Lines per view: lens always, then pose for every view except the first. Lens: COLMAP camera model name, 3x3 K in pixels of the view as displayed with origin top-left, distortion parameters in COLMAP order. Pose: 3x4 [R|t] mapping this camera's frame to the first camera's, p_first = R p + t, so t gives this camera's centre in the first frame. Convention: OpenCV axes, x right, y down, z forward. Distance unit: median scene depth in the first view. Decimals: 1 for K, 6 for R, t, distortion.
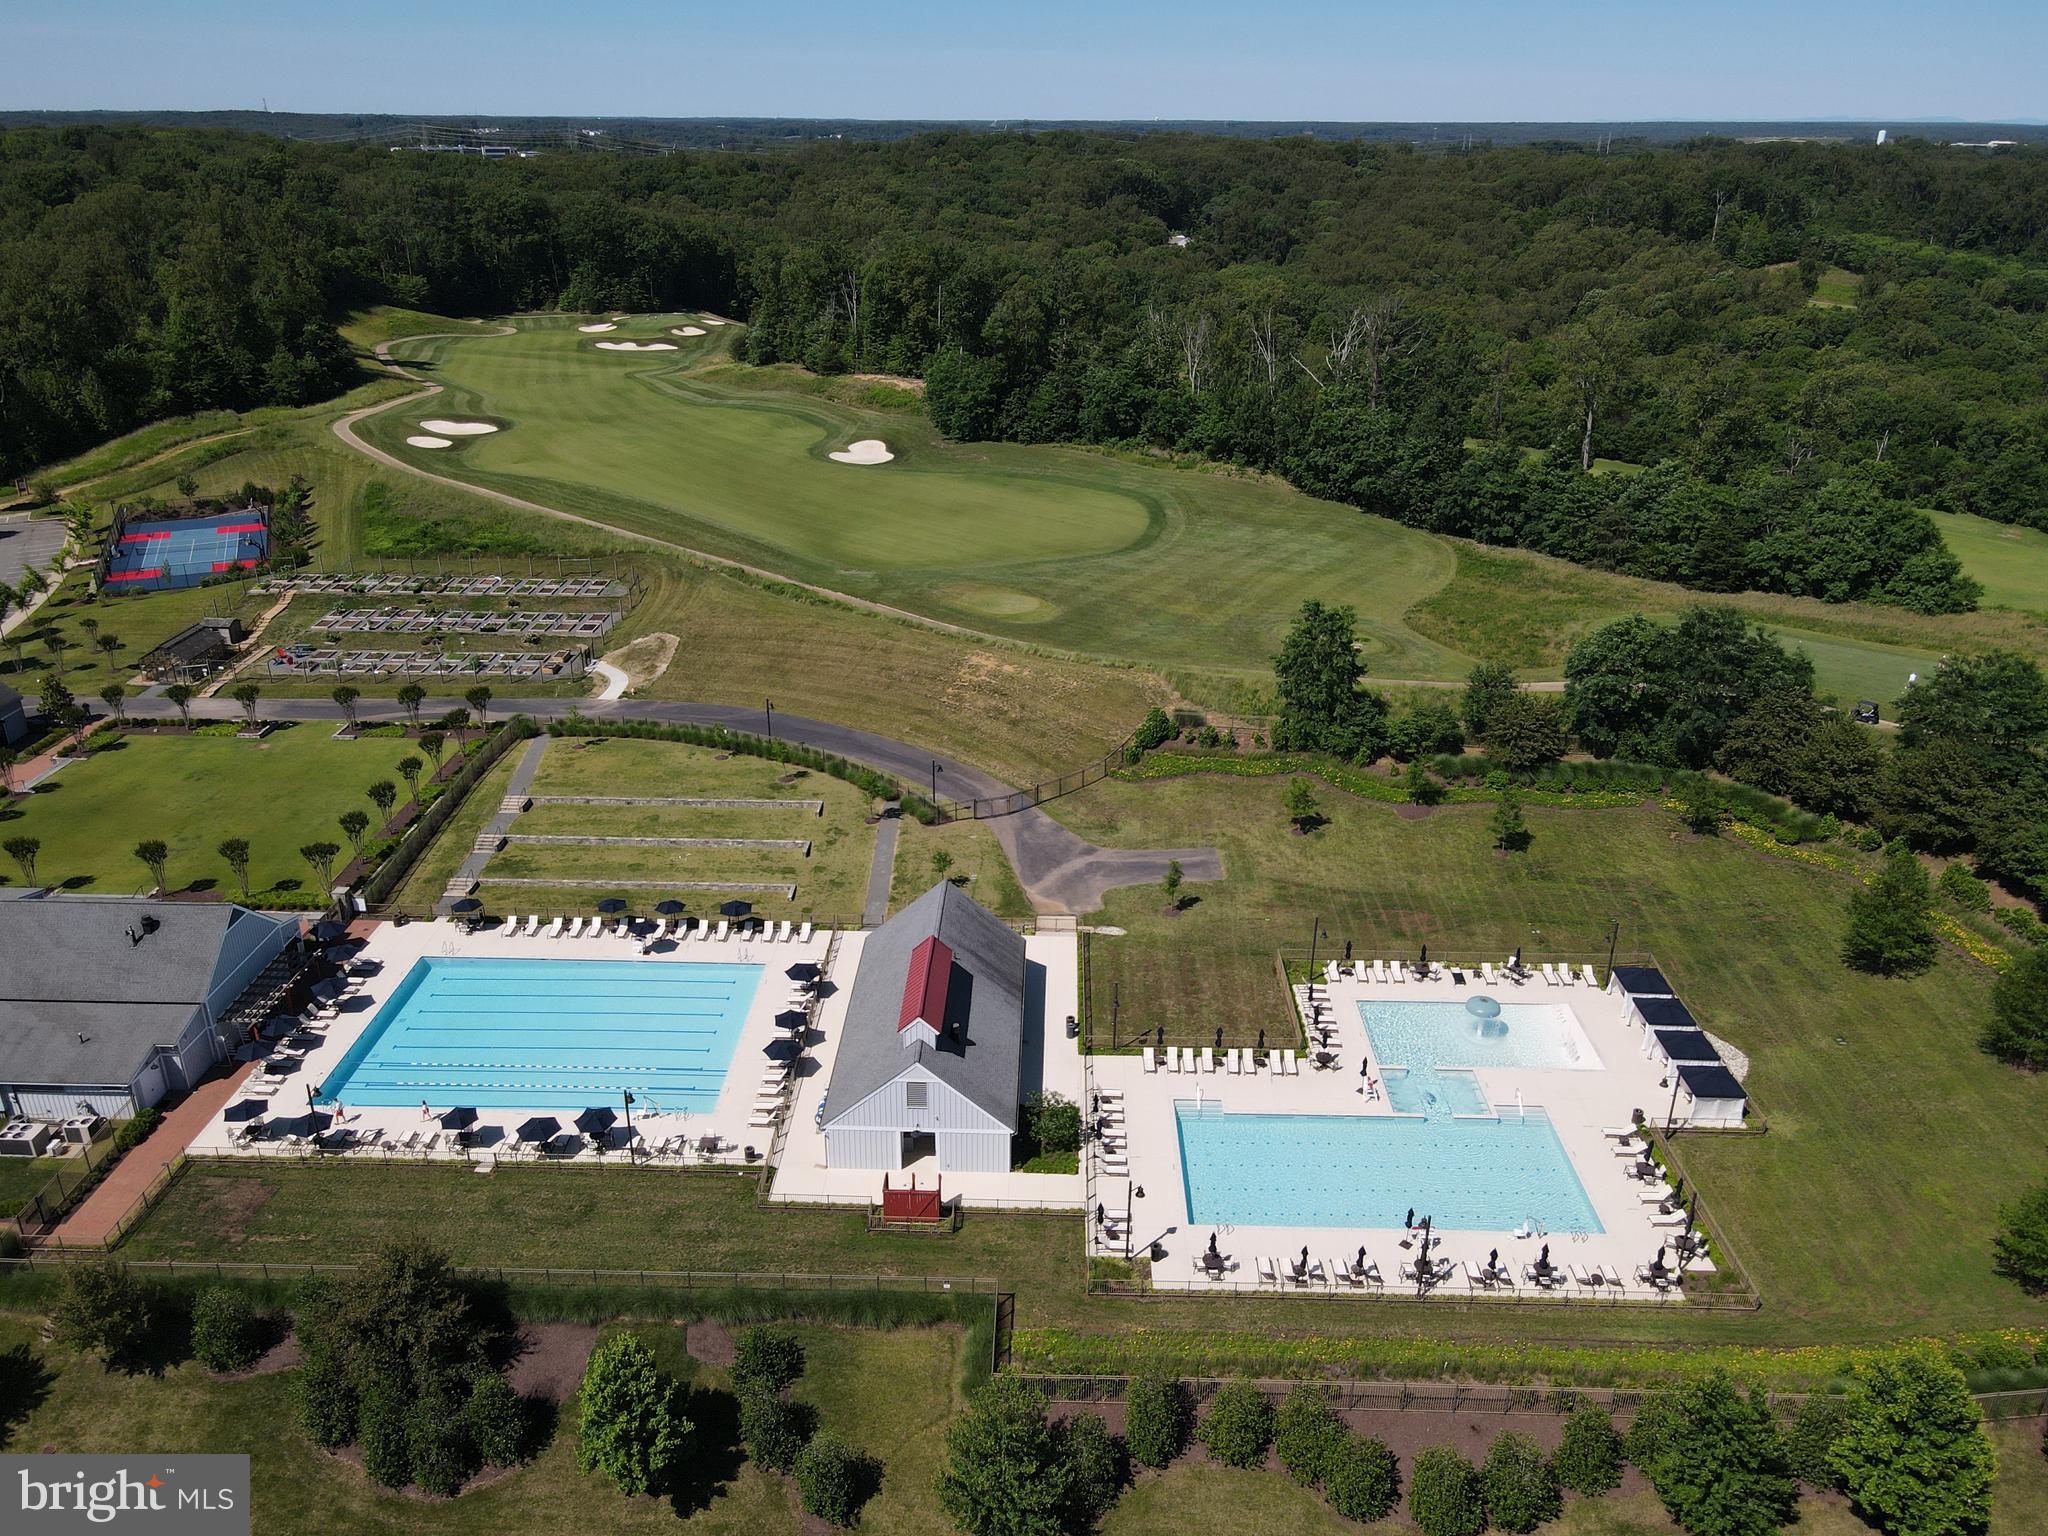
lens RADIAL K [[1483.9, 0, 1024.0], [0, 1483.9, 768.0], [0, 0, 1]] dist [-0.003102, 0.001724]
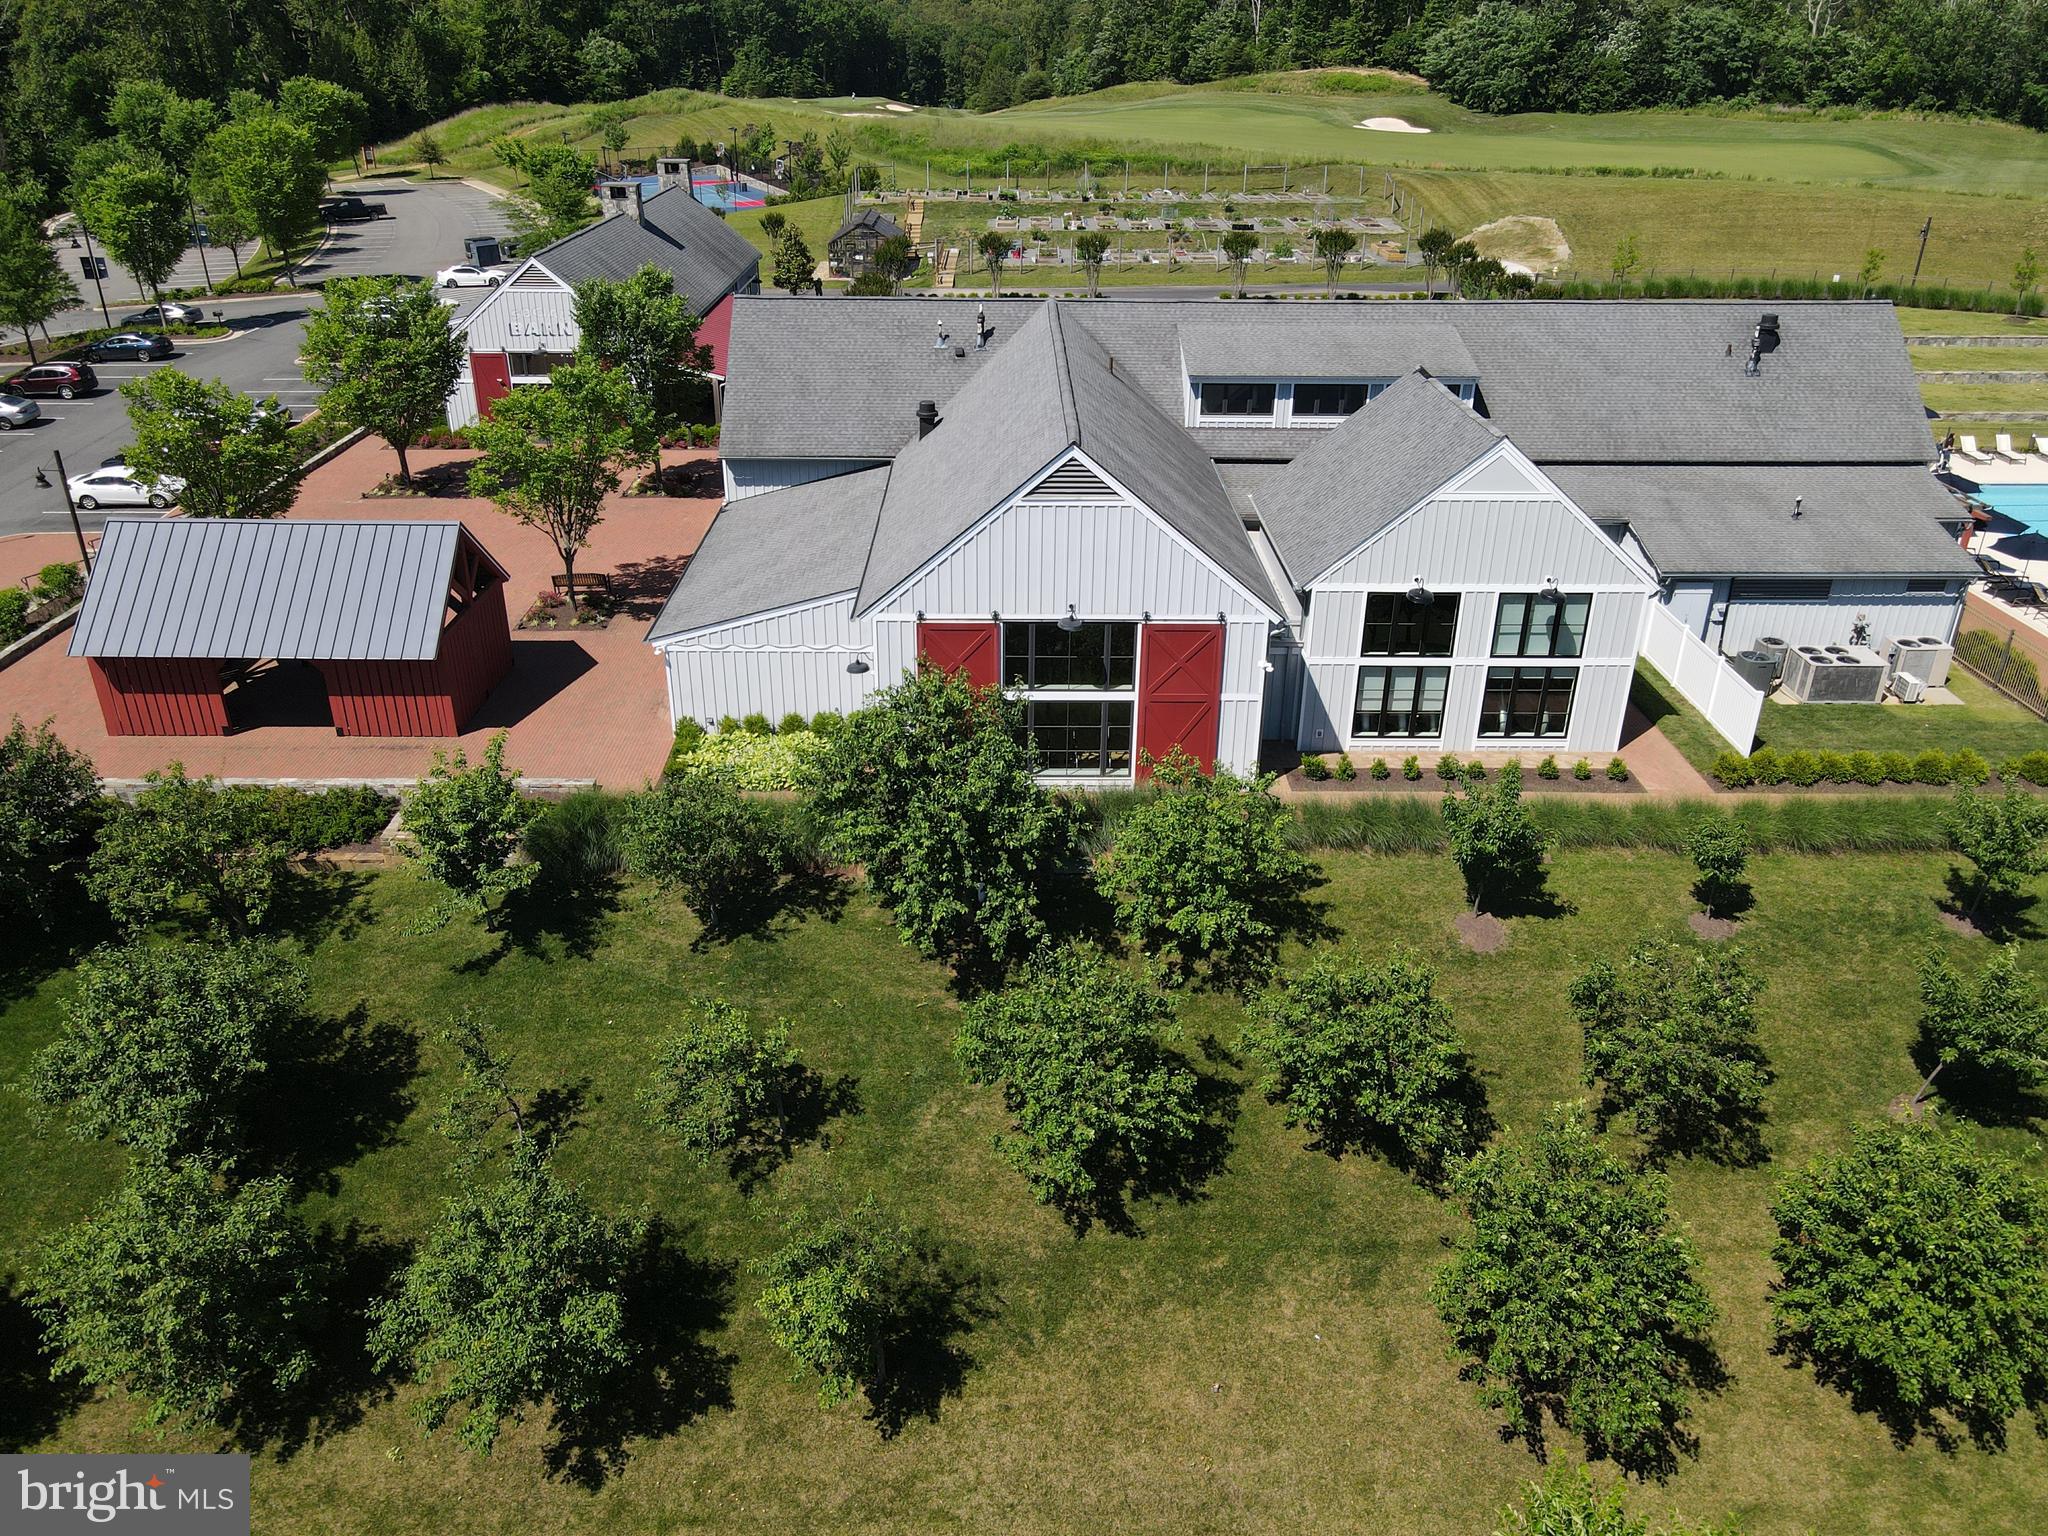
lens RADIAL K [[1481.8, 0, 1024.0], [0, 1481.8, 768.0], [0, 0, 1]] dist [0.010333, -0.017857]
pose [[0.999300, -0.018014, 0.032784, -0.341418], [0.016116, 0.998229, 0.057257, 0.089011], [-0.033758, -0.056689, 0.997821, 0.175600]]
